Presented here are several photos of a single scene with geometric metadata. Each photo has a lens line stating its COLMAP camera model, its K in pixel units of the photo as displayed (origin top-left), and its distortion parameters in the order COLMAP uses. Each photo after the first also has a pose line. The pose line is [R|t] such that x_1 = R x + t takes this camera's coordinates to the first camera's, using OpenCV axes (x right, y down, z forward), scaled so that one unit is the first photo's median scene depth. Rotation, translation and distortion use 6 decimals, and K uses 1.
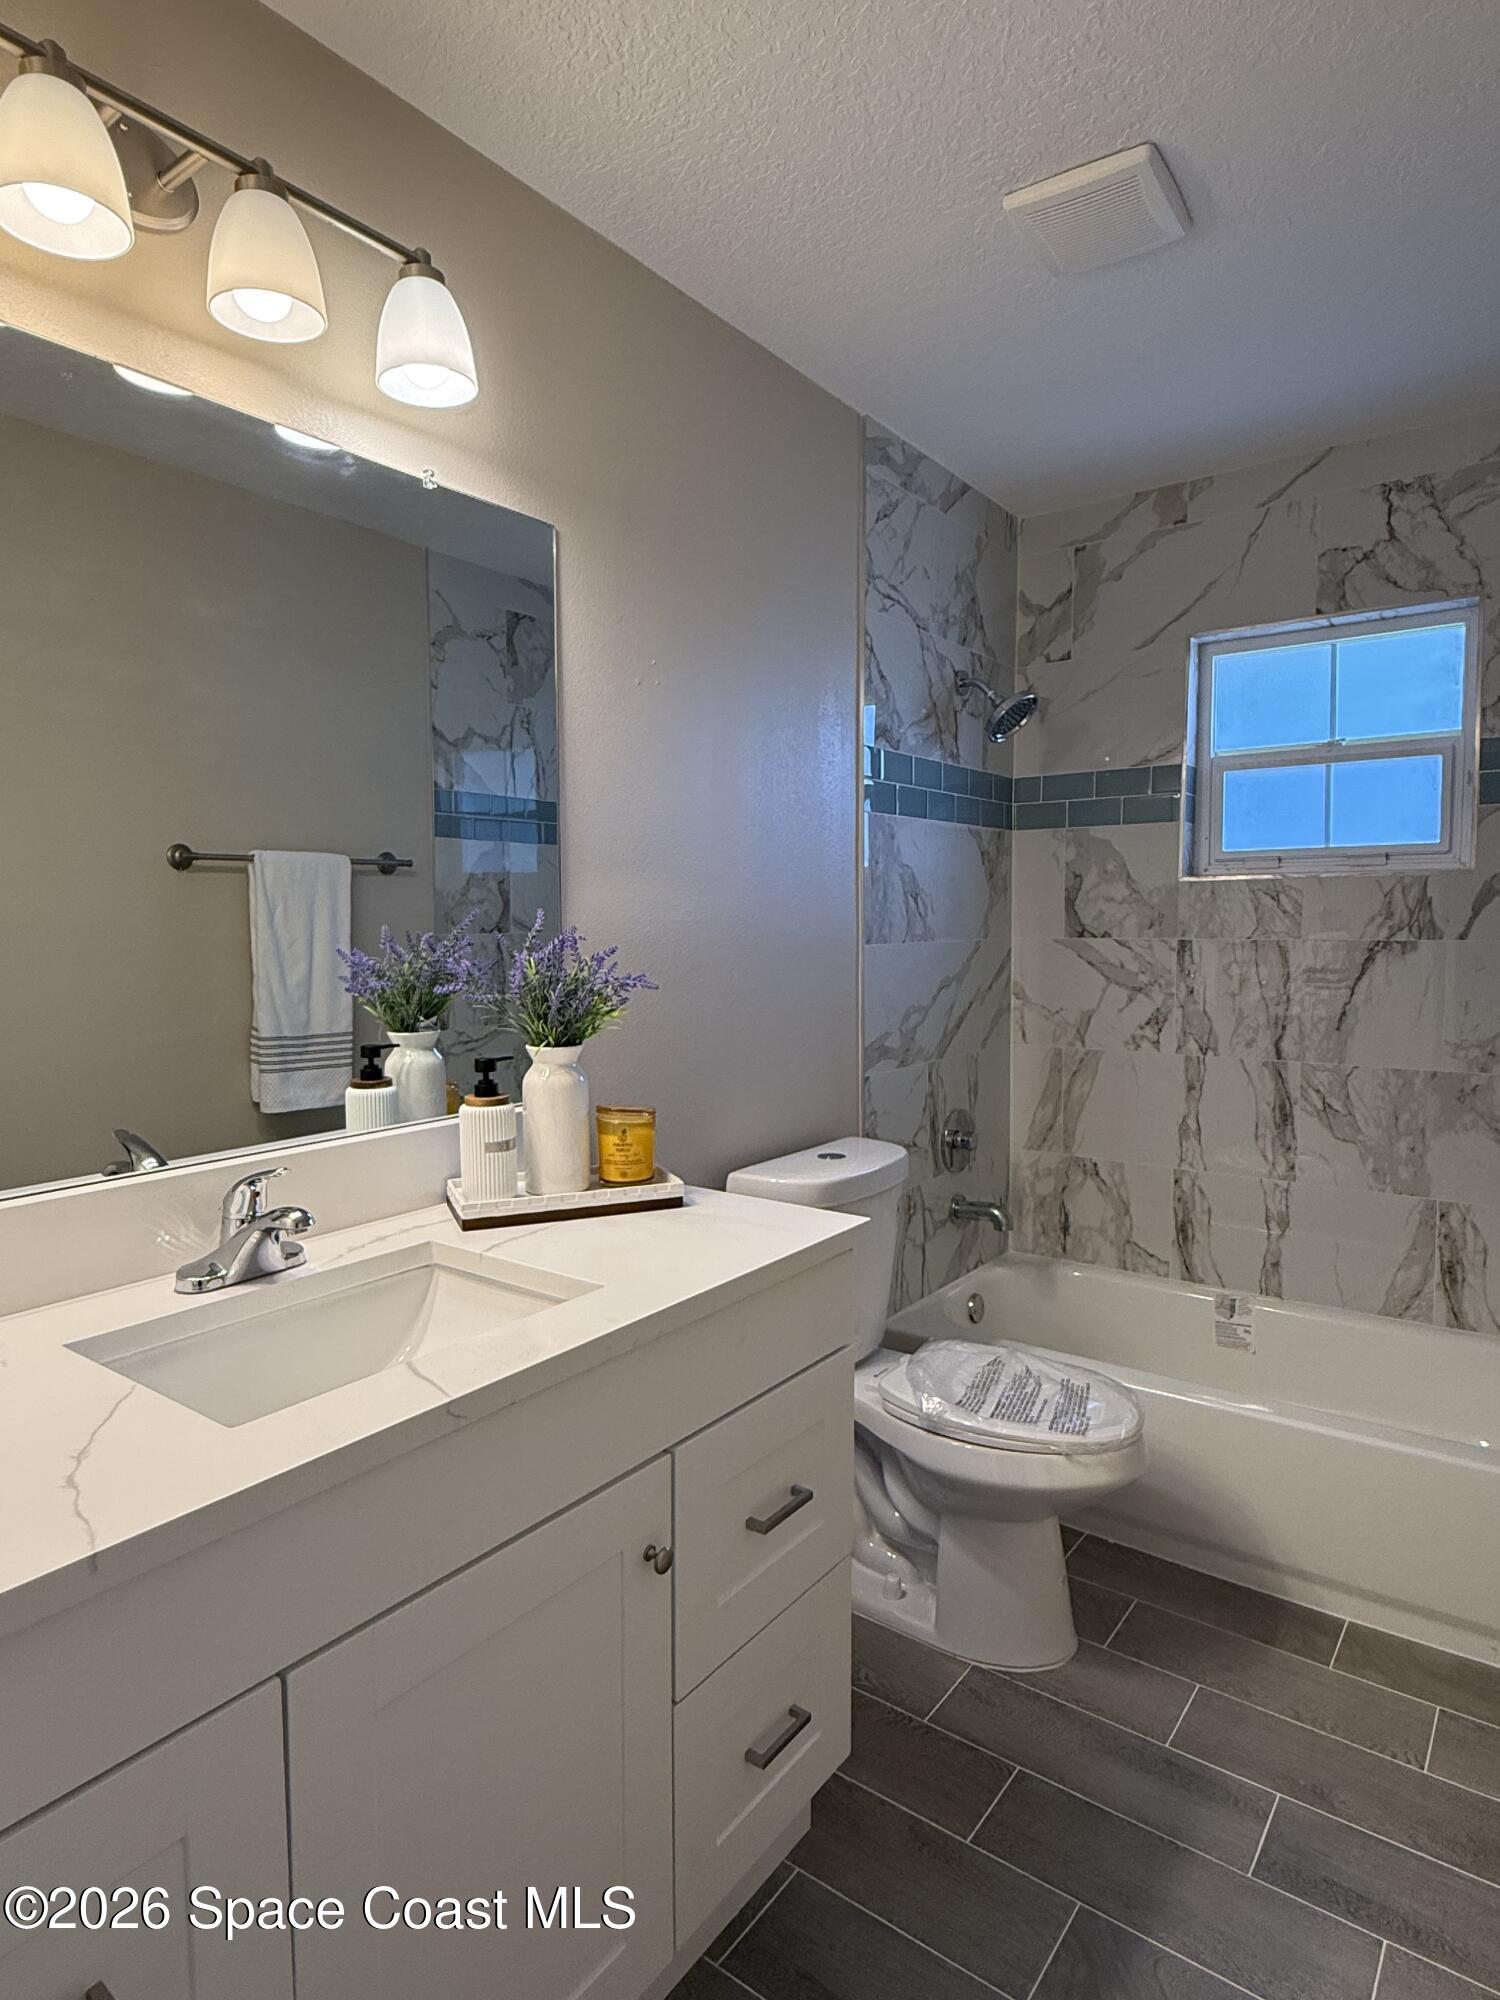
lens RADIAL K [[1106.0, 0, 747.2], [0, 1106.0, 992.0], [0, 0, 1]] dist [-0.001283, 0.002508]
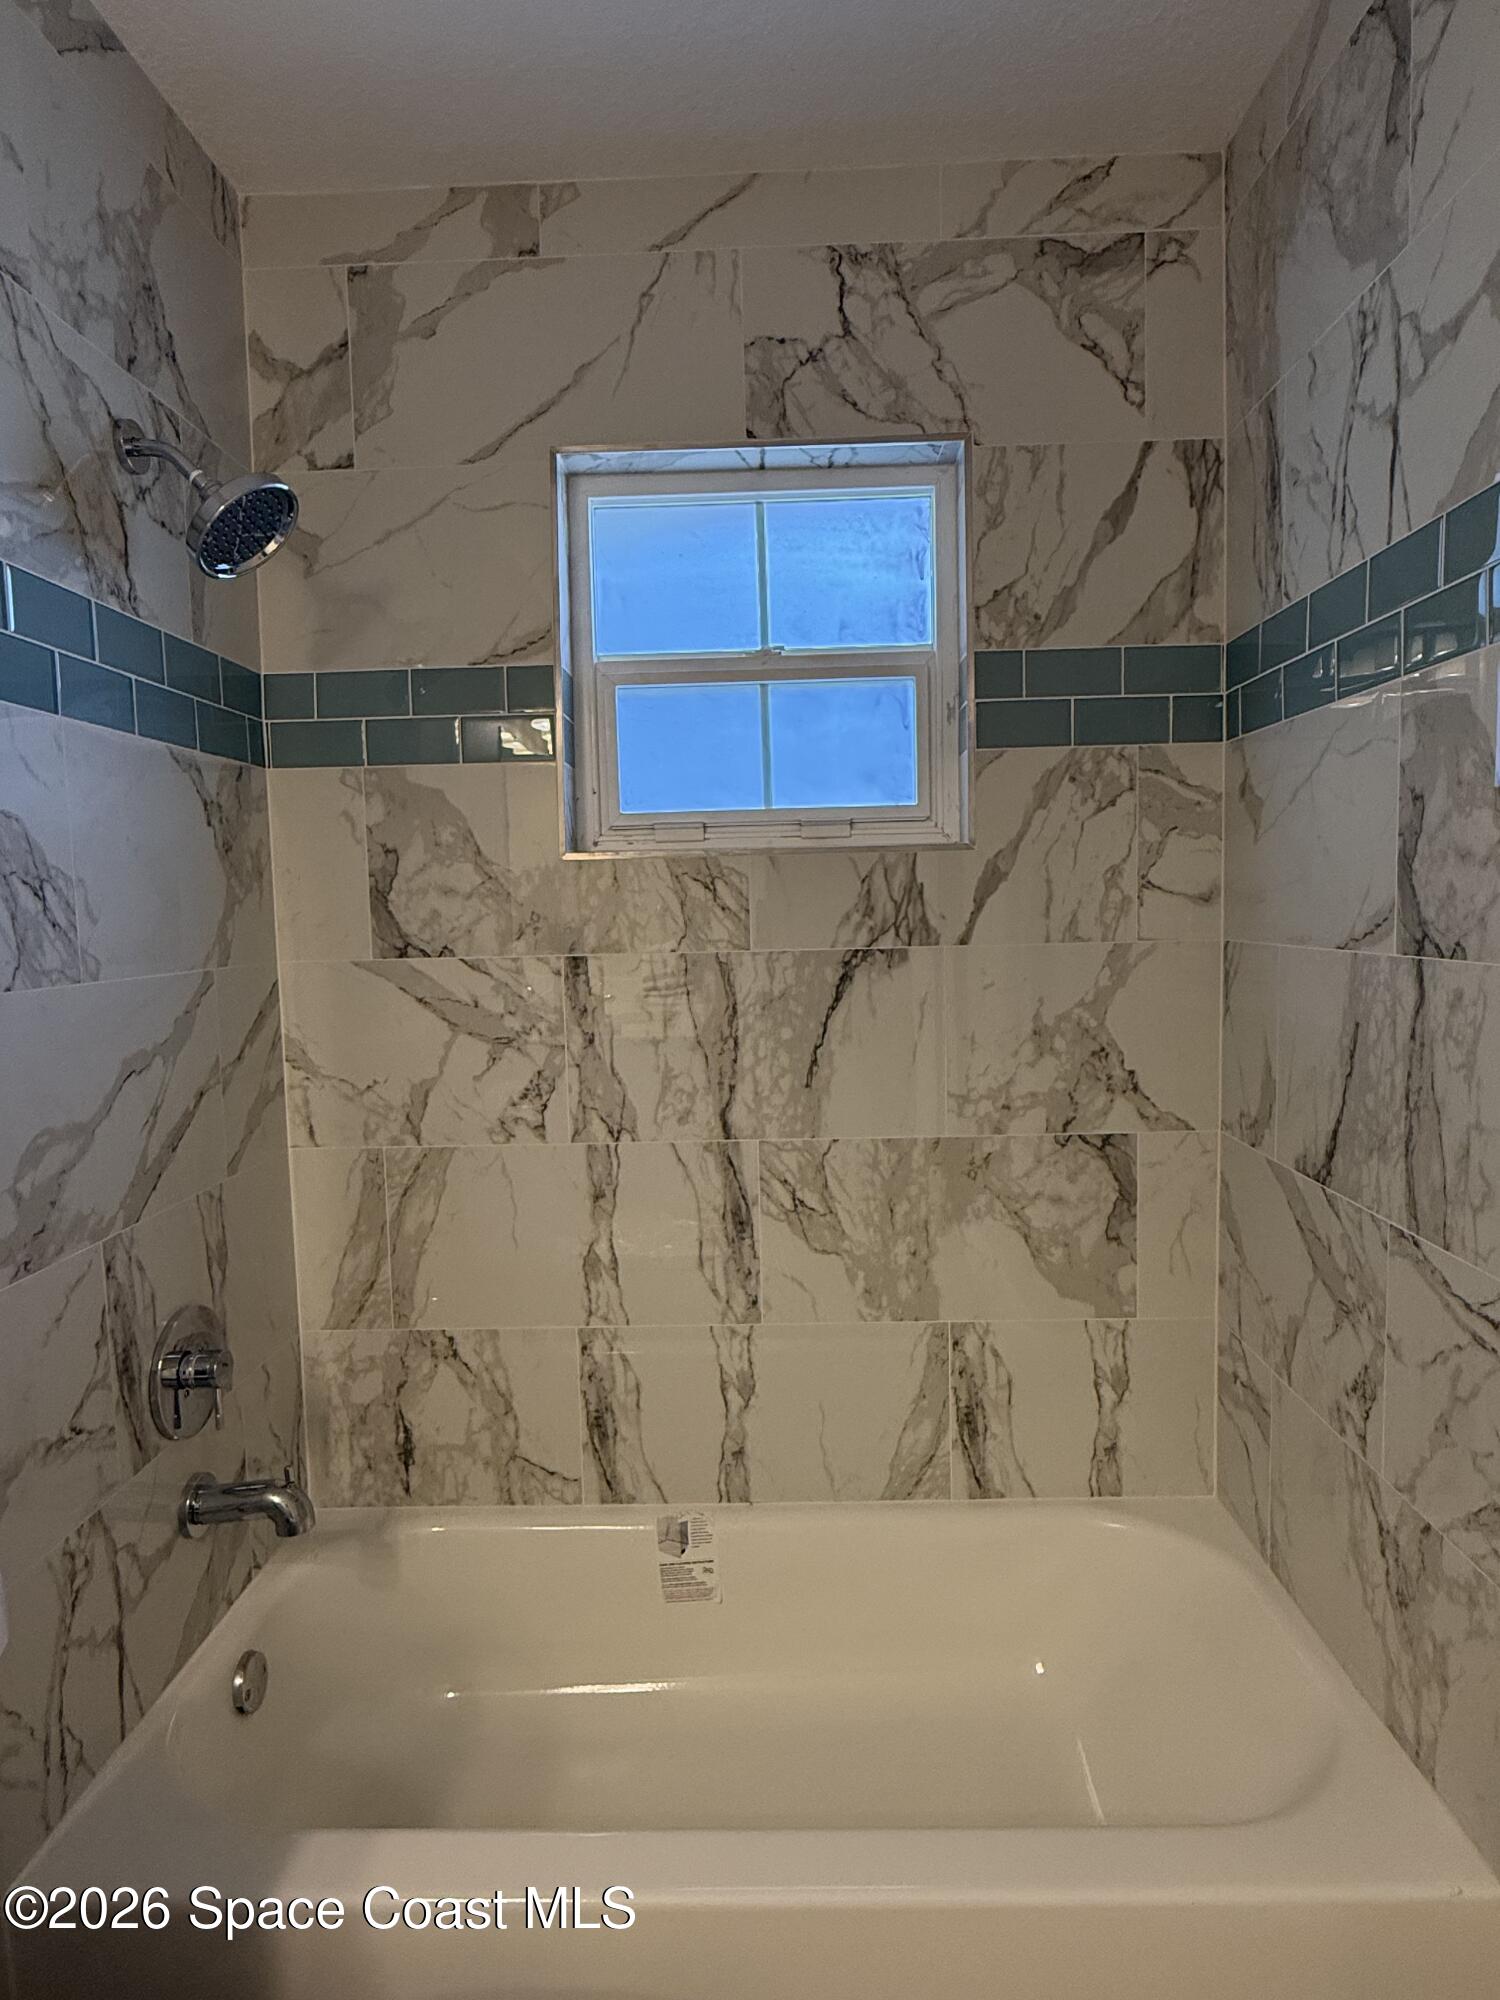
lens RADIAL K [[1106.0, 0, 744.5], [0, 1106.0, 996.2], [0, 0, 1]] dist [-0.001283, 0.002508]
pose [[0.812194, -0.059286, 0.580367, 0.118560], [0.057663, 0.998110, 0.021263, -0.033535], [-0.580531, 0.016196, 0.814077, 0.458438]]
